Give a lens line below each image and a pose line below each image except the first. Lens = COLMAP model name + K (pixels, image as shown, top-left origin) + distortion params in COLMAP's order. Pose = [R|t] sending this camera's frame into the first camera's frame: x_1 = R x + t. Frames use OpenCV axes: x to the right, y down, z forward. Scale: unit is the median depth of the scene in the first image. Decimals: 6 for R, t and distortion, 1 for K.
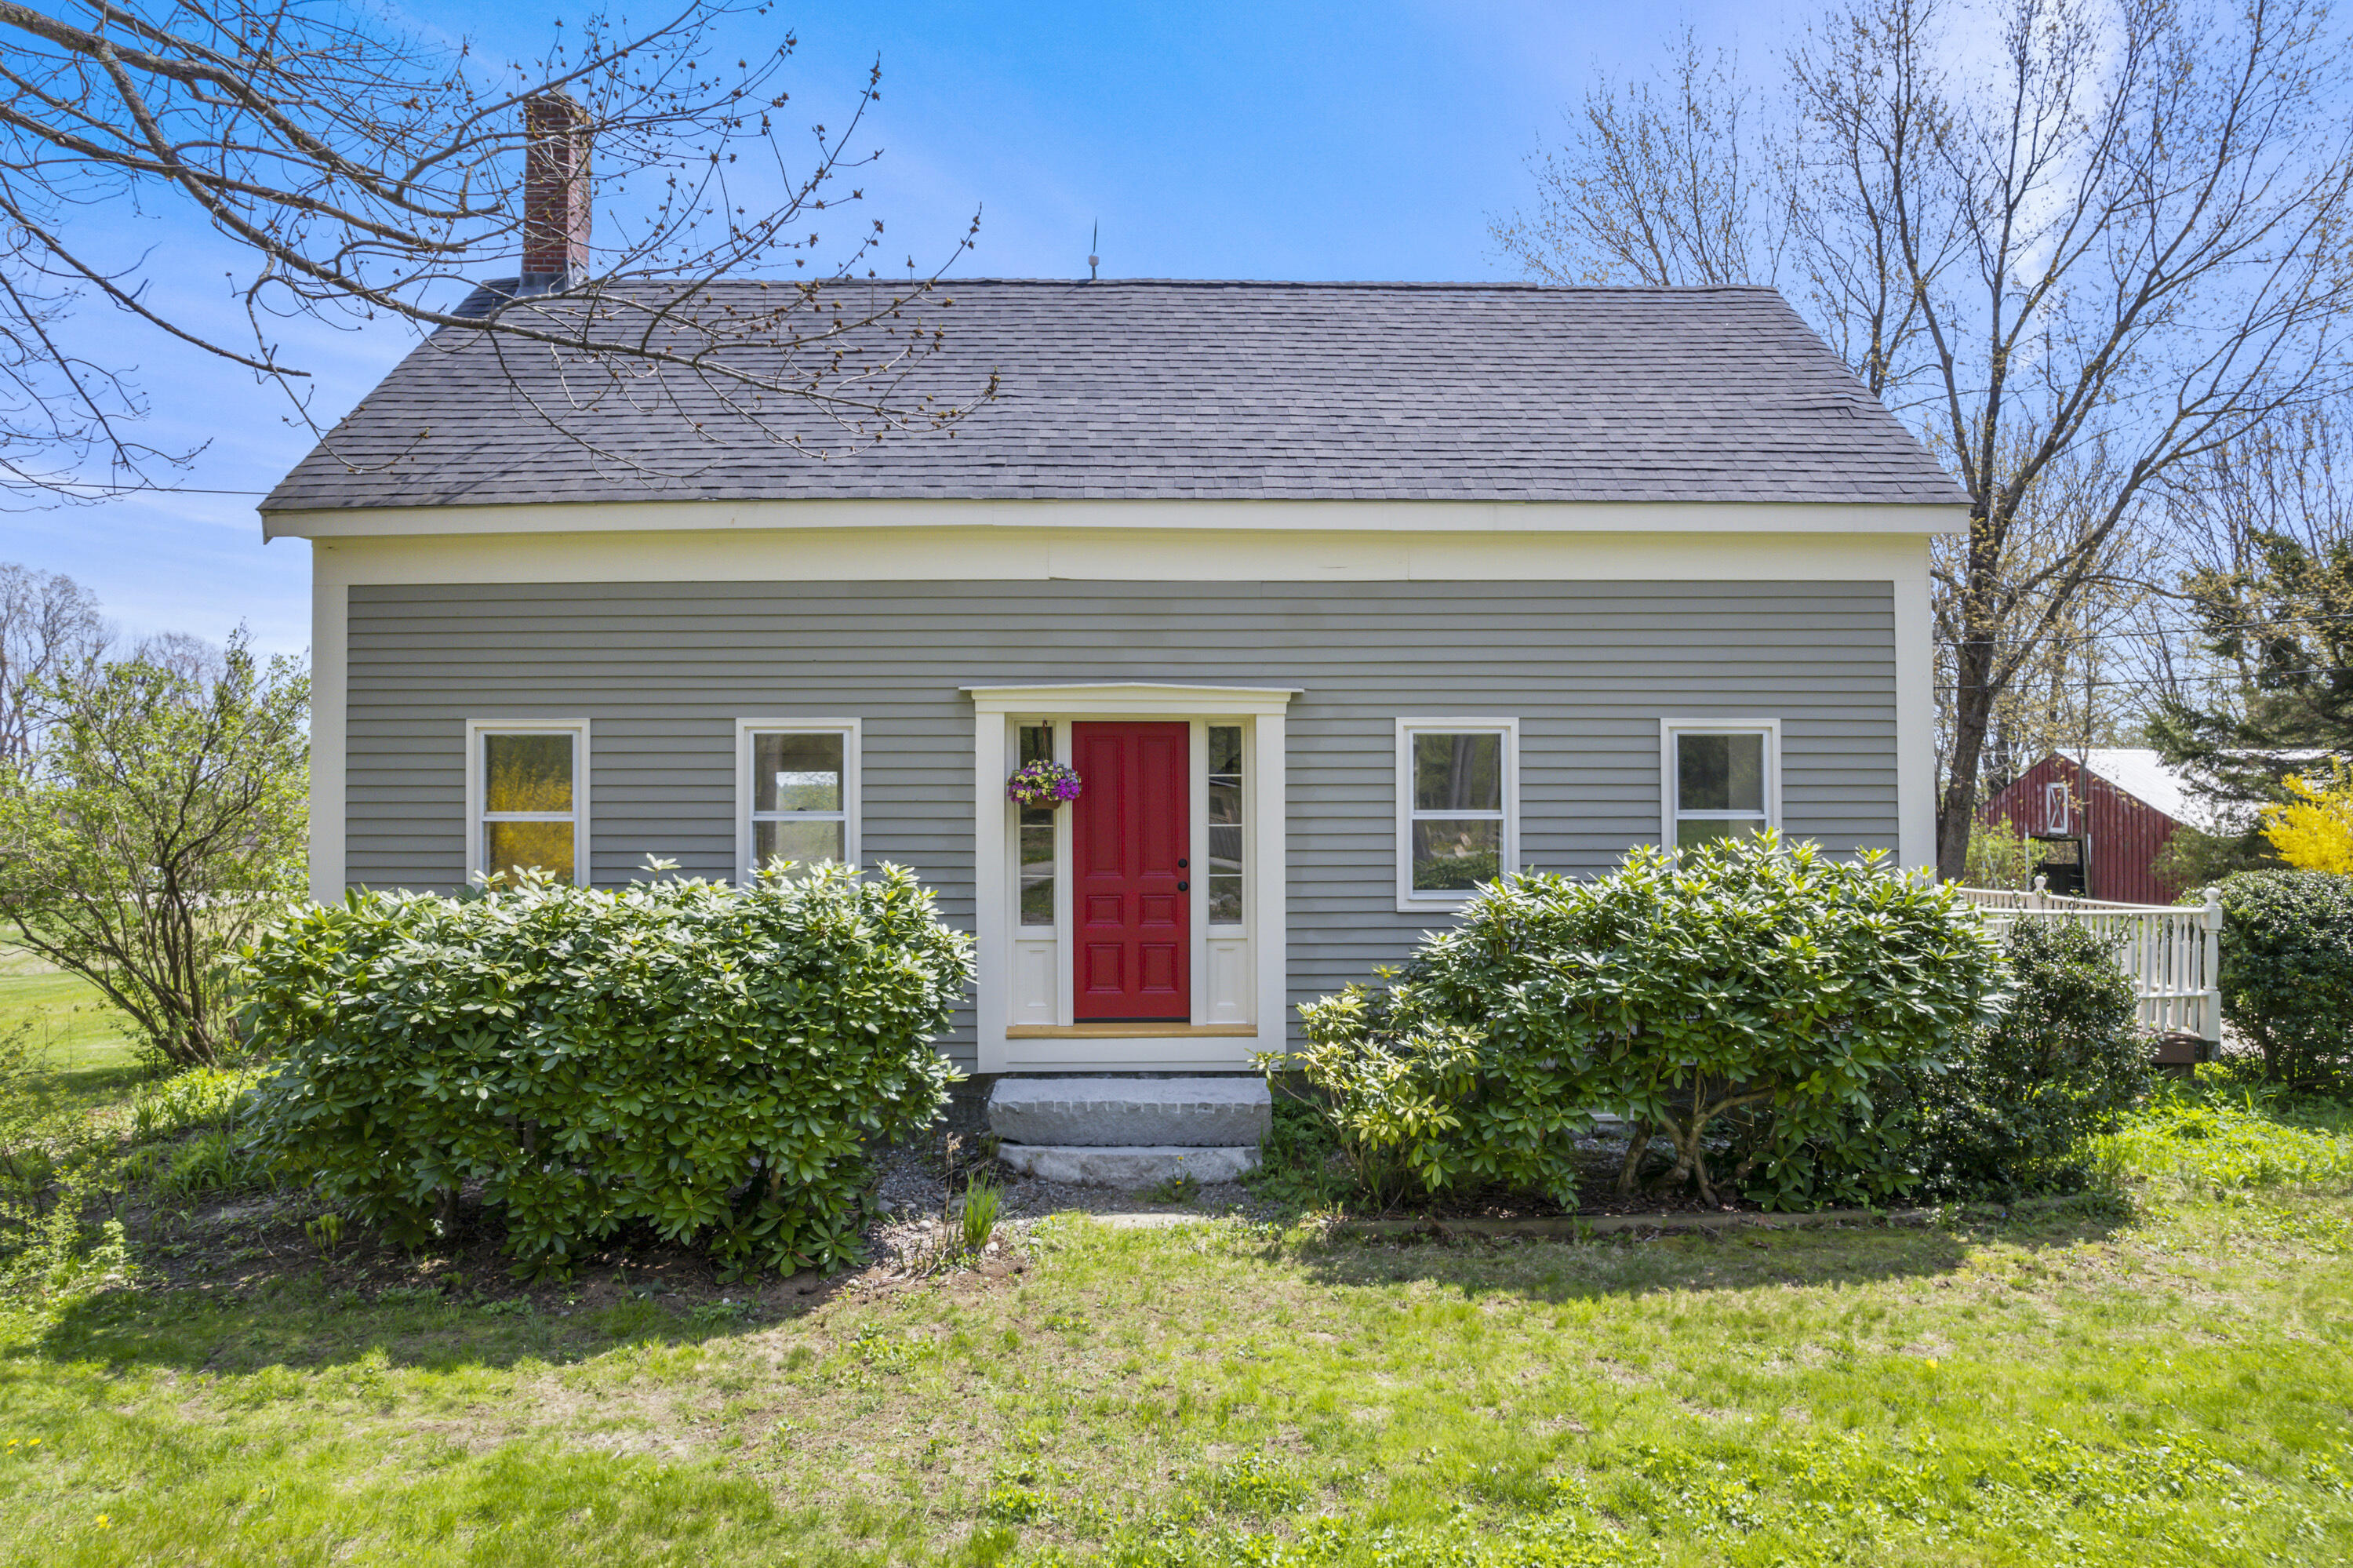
lens RADIAL K [[1514.5, 0, 1169.4], [0, 1514.5, 776.6], [0, 0, 1]] dist [-0.073597, 0.061657]
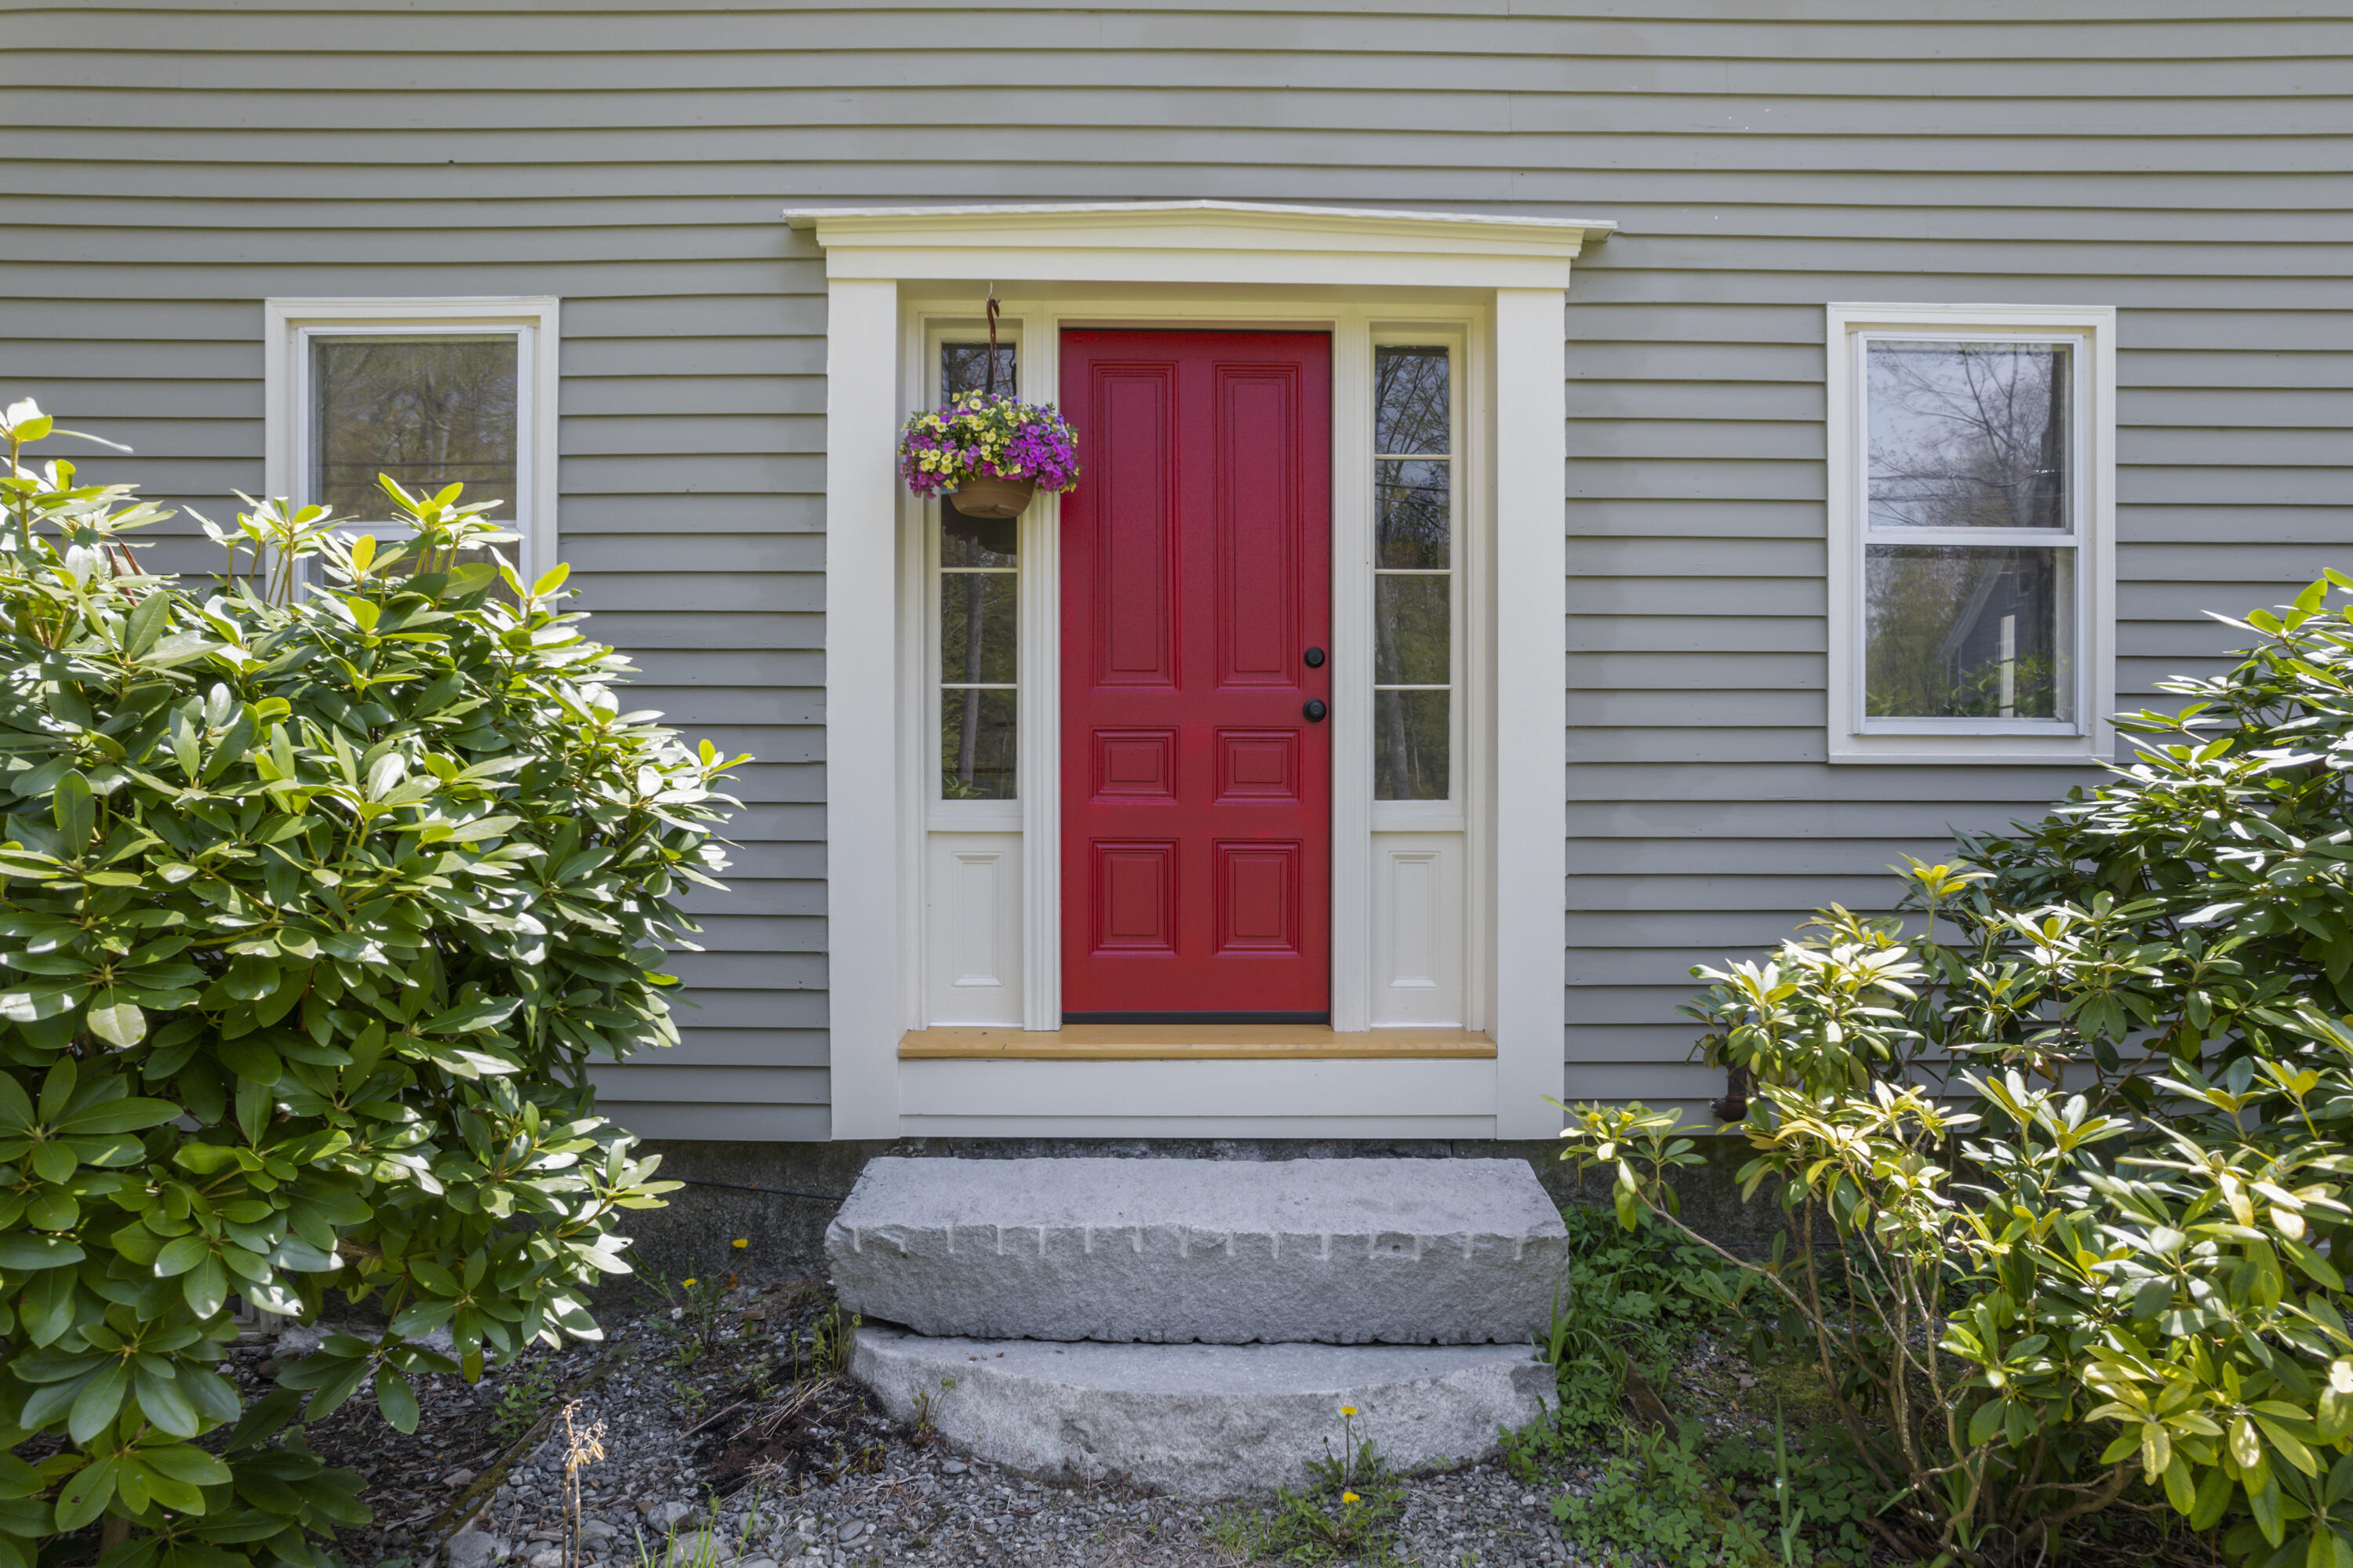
lens RADIAL K [[1514.5, 0, 1181.2], [0, 1514.5, 807.0], [0, 0, 1]] dist [-0.073597, 0.061657]
pose [[0.999855, 0.004112, -0.016544, -0.022980], [-0.003904, 0.999913, 0.012588, 0.098006], [0.016594, -0.012522, 0.999784, 0.584418]]
